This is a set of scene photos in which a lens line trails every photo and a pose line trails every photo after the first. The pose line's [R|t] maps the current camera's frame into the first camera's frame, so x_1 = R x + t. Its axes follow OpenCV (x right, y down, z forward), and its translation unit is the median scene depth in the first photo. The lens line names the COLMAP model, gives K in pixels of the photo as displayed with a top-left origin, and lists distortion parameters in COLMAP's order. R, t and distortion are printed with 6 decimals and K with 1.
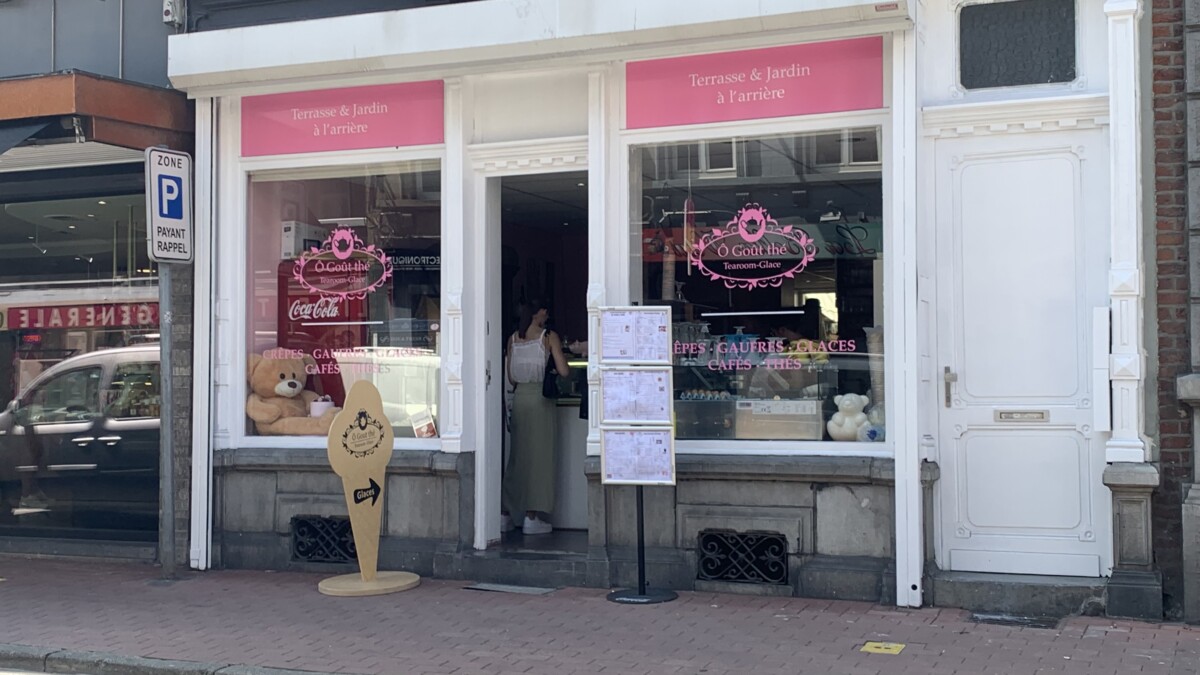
lens RADIAL K [[1525.8, 0, 600.0], [0, 1525.8, 338.1], [0, 0, 1]] dist [-0.003350, 0.000000]
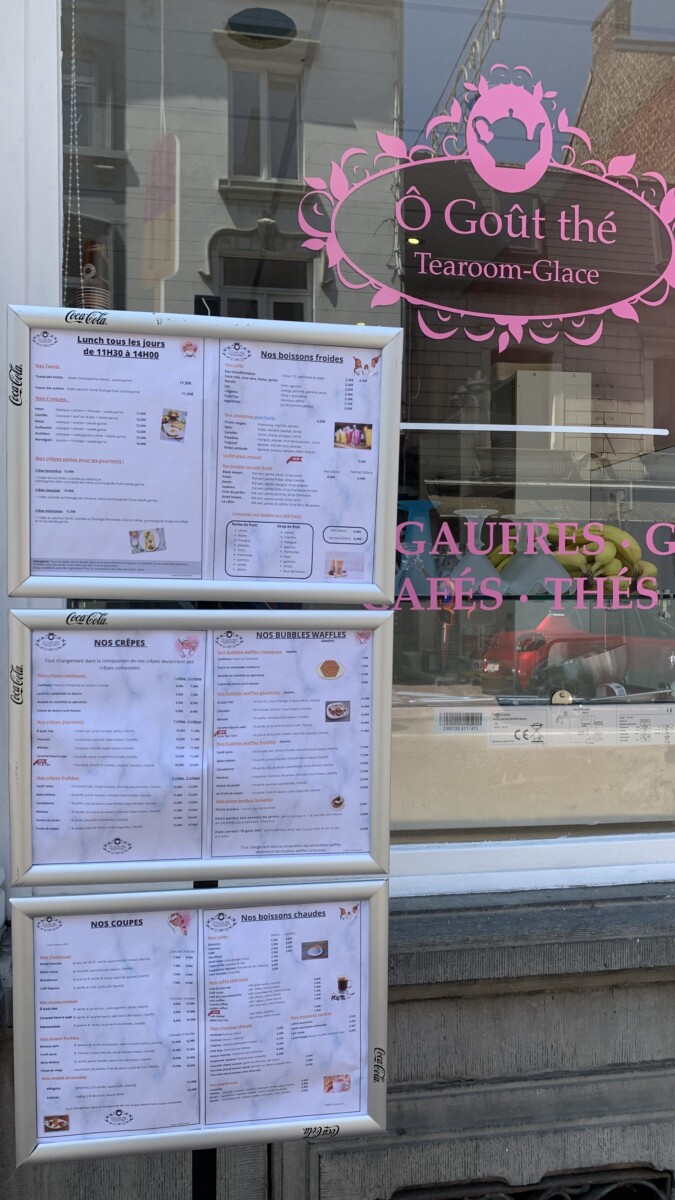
lens RADIAL K [[925.4, 0, 337.1], [0, 925.4, 596.1], [0, 0, 1]] dist [0.022638, -0.039494]
pose [[0.839460, -0.003272, 0.543412, -0.031275], [-0.021584, 0.998992, 0.039358, 0.011348], [-0.542993, -0.044769, 0.838543, 0.880634]]
